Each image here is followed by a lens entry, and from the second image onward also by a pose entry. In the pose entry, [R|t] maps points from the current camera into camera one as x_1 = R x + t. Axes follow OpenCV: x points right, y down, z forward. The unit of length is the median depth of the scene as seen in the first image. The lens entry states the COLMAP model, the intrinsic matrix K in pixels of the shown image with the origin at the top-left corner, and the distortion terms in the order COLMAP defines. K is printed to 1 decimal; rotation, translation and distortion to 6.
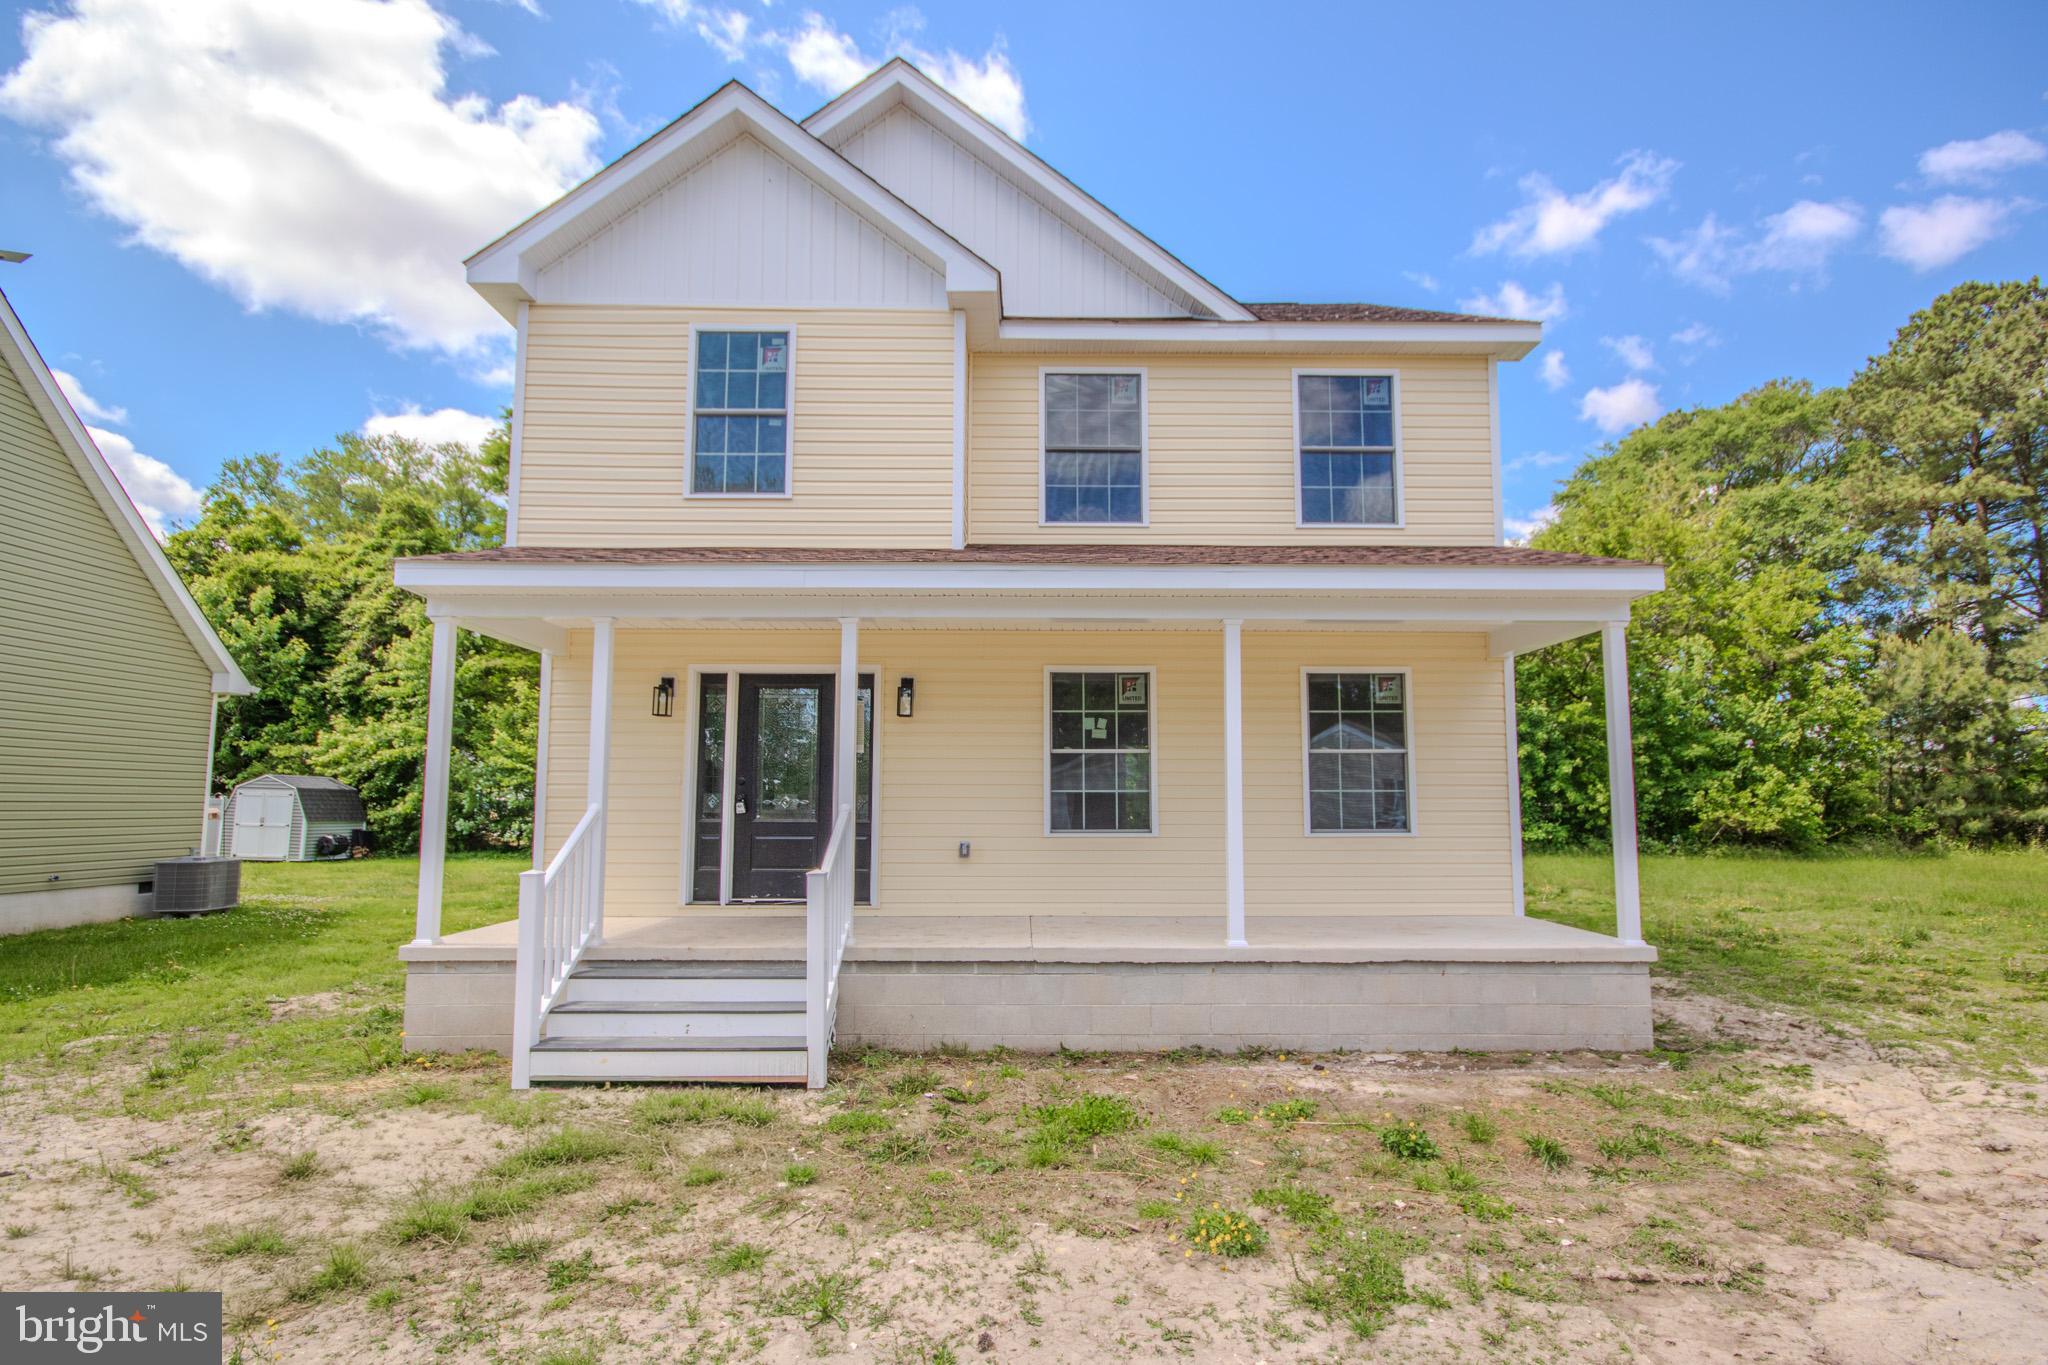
lens RADIAL K [[963.1, 0, 1066.3], [0, 963.1, 690.2], [0, 0, 1]] dist [0.010224, -0.009514]
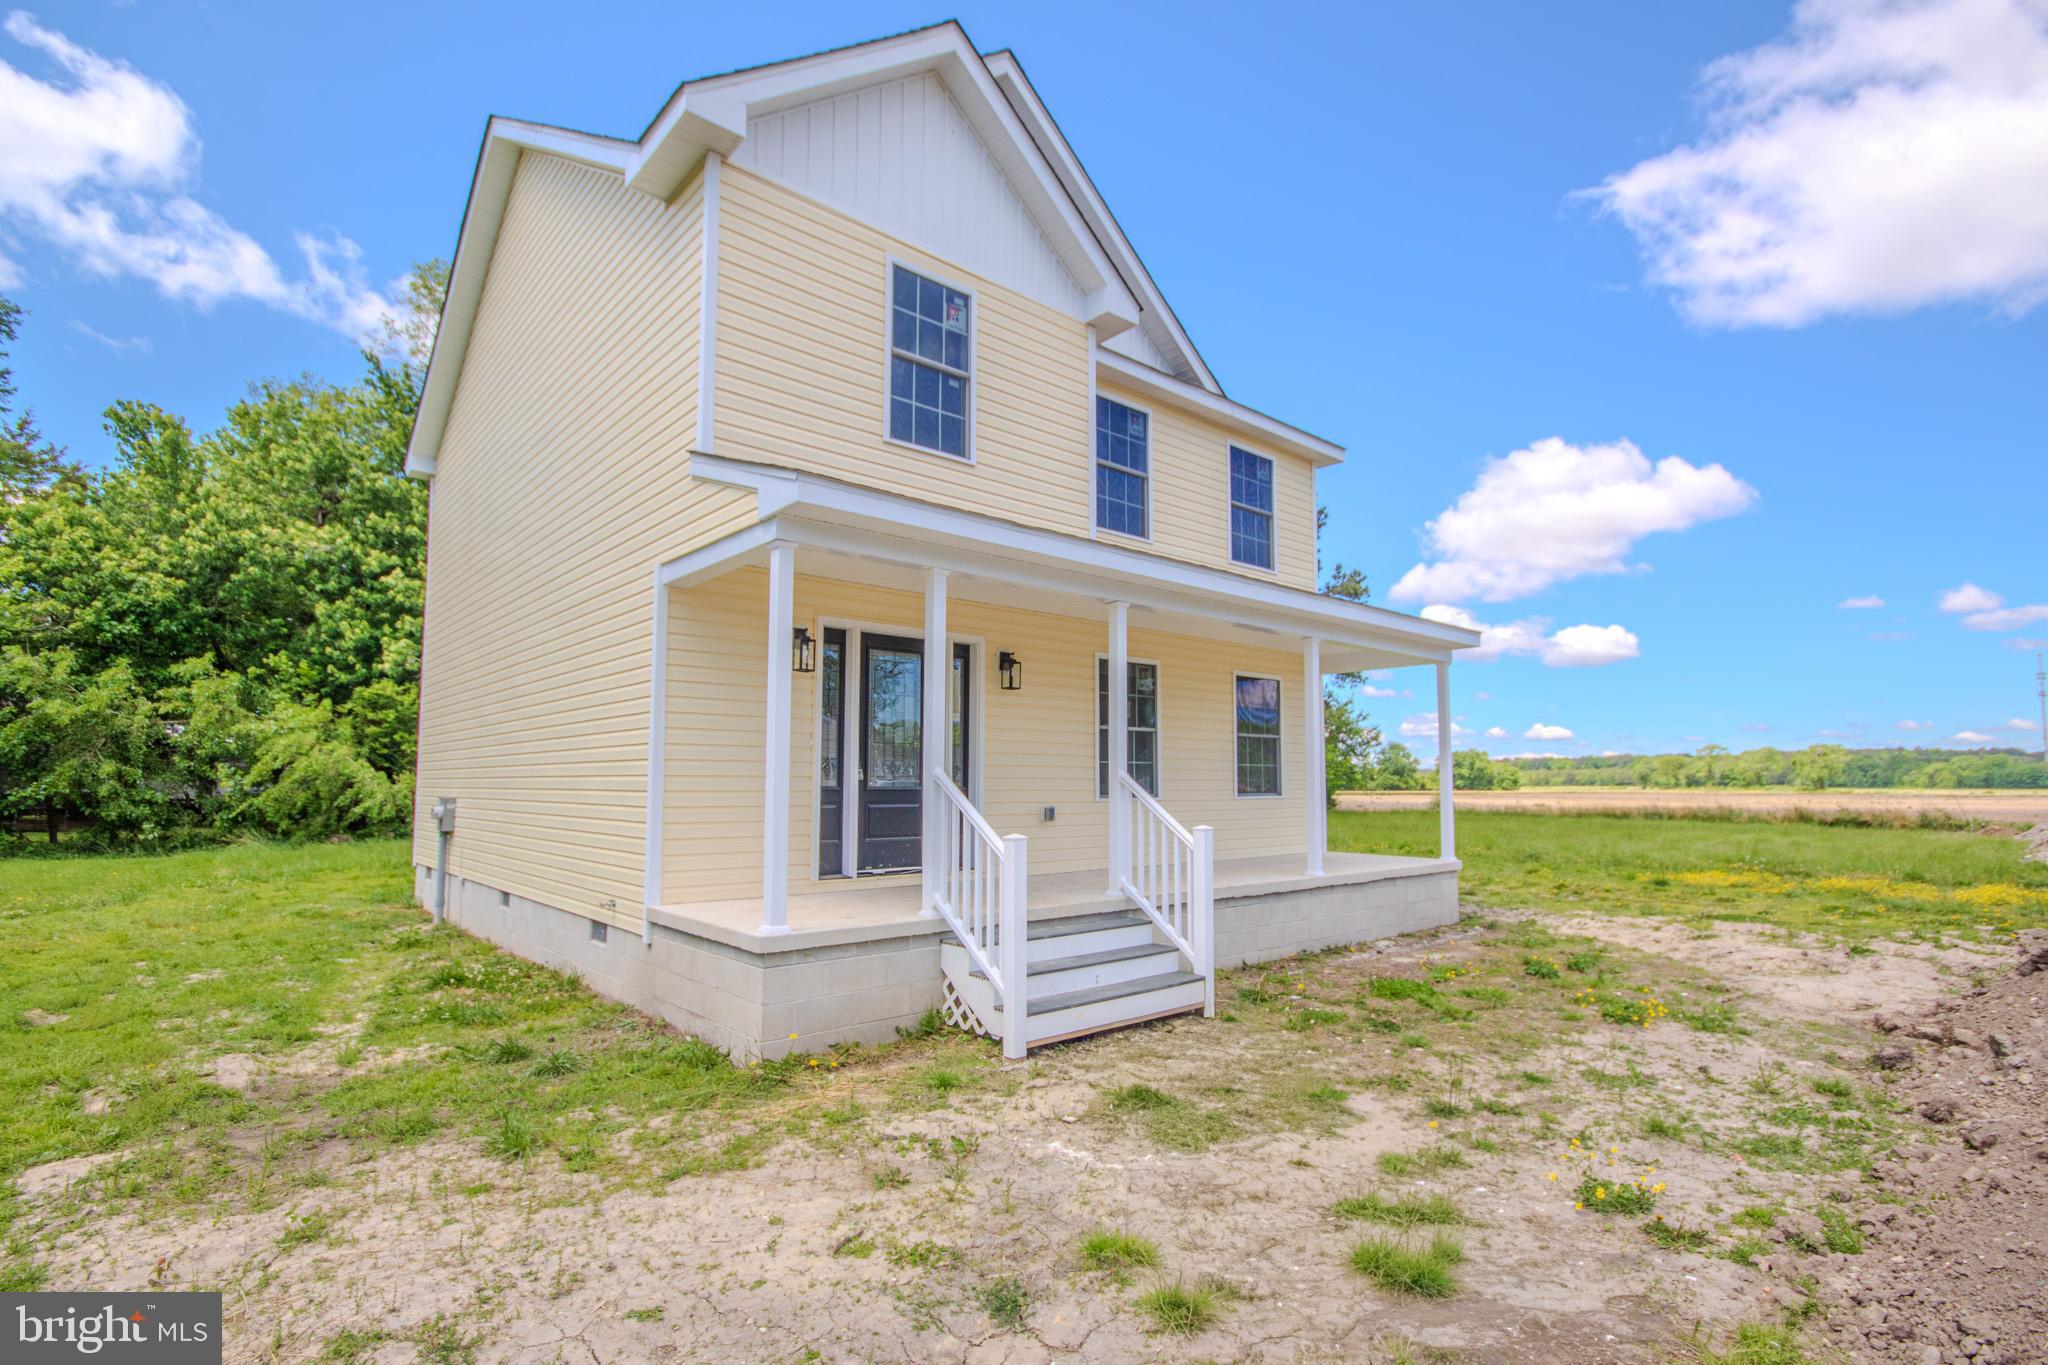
lens RADIAL K [[963.1, 0, 1020.6], [0, 963.1, 685.5], [0, 0, 1]] dist [0.010224, -0.009514]
pose [[0.766698, 0.066081, 0.638598, -0.863554], [-0.070779, 0.997326, -0.018224, 0.043855], [-0.638094, -0.031227, 0.769325, 0.190516]]
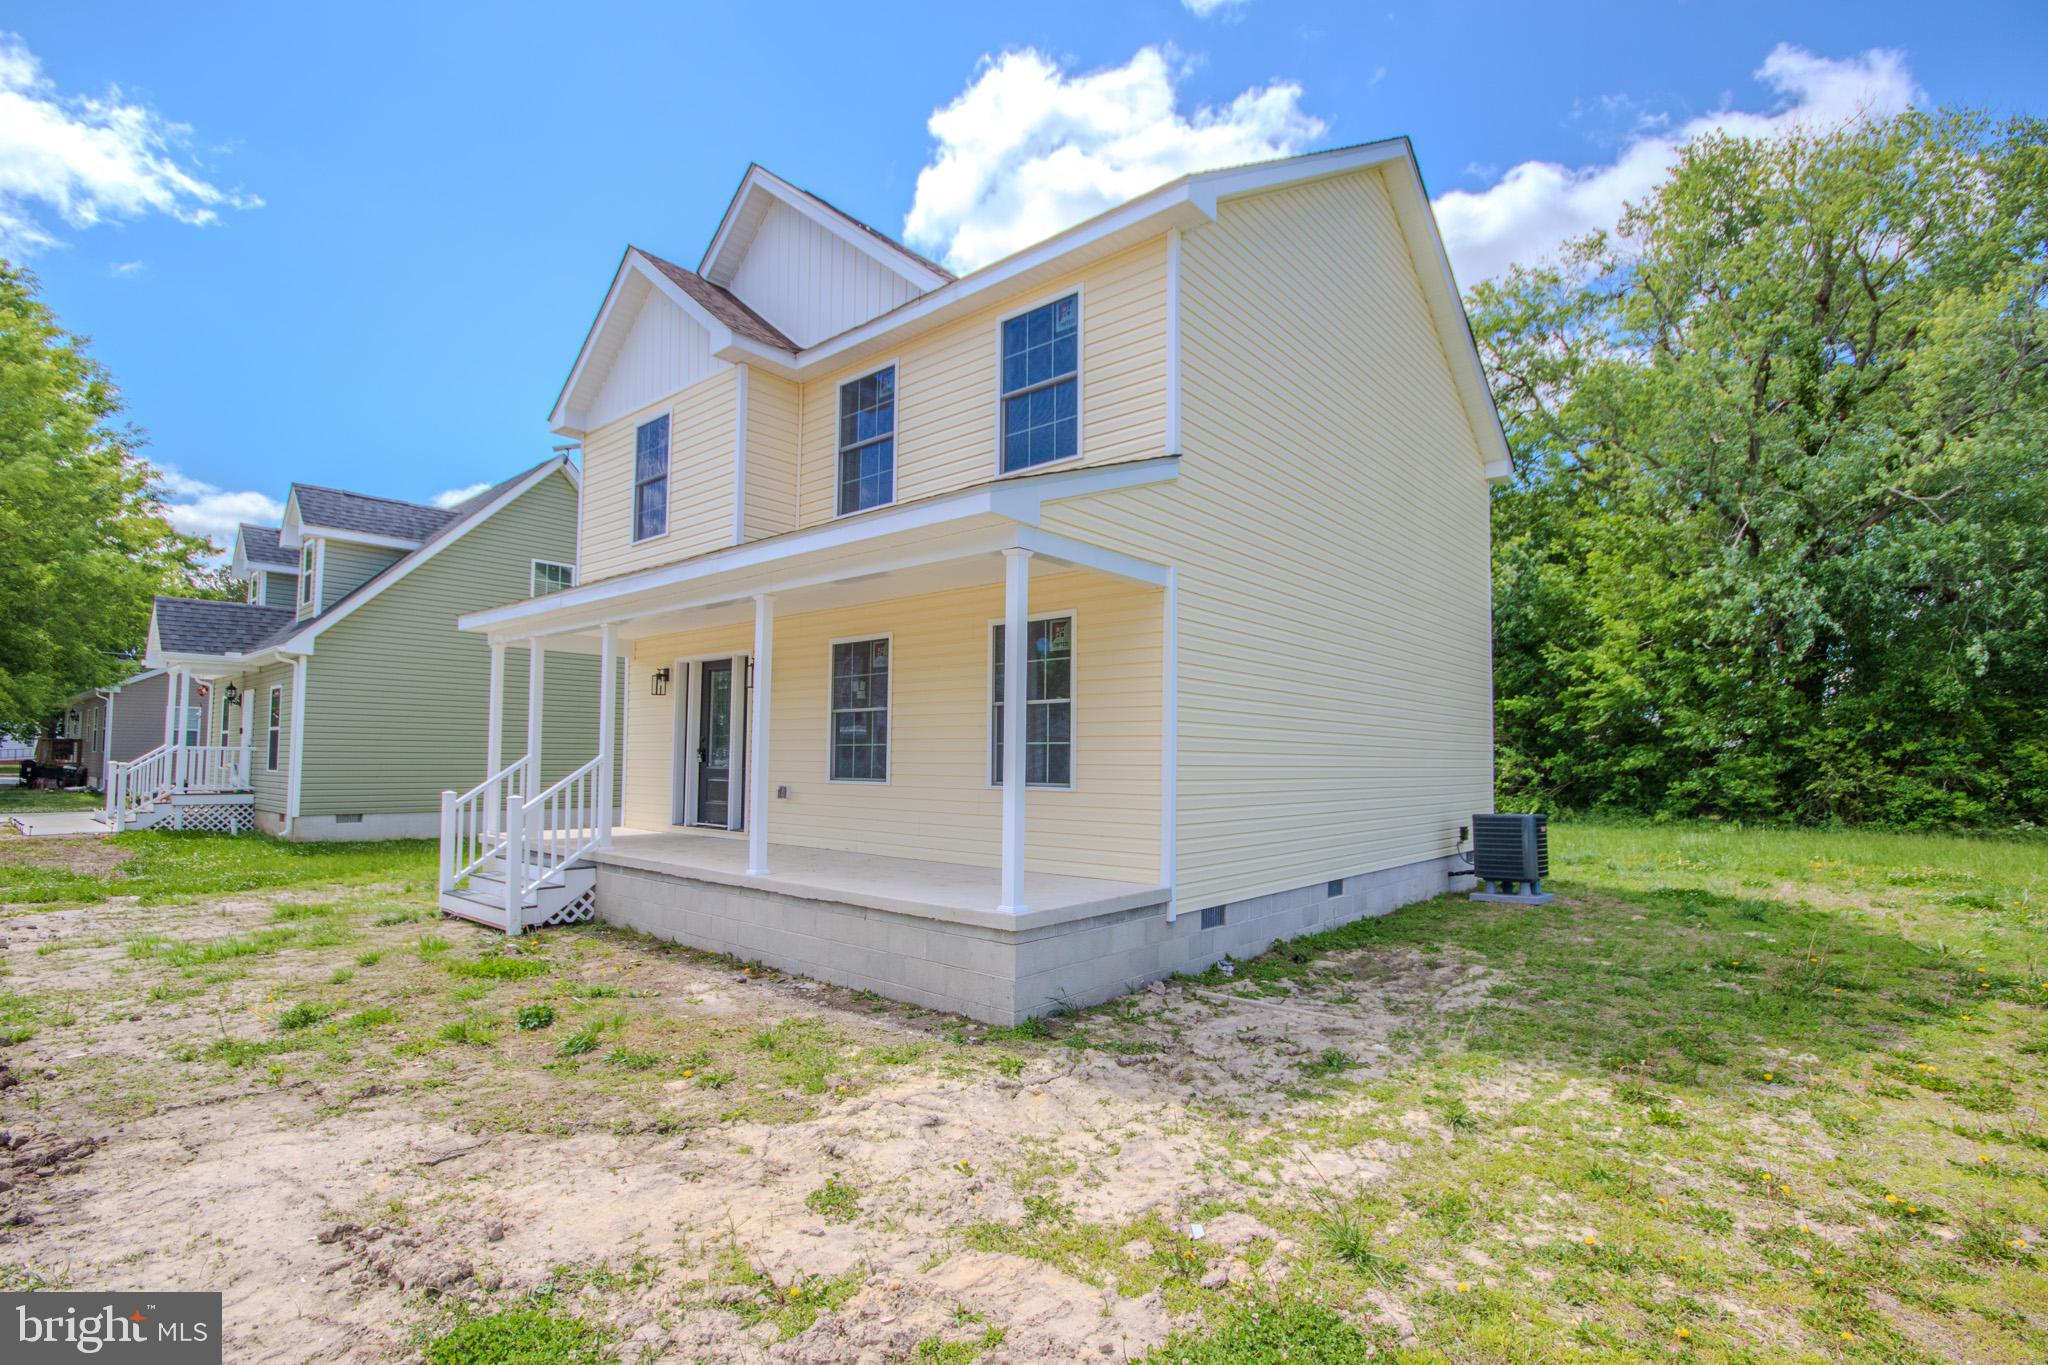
lens RADIAL K [[963.1, 0, 1004.4], [0, 963.1, 682.7], [0, 0, 1]] dist [0.010224, -0.009514]
pose [[0.735641, -0.047486, -0.675705, 0.975645], [0.074784, 0.997135, 0.011342, 0.031225], [0.673231, -0.058876, 0.737085, 0.280508]]
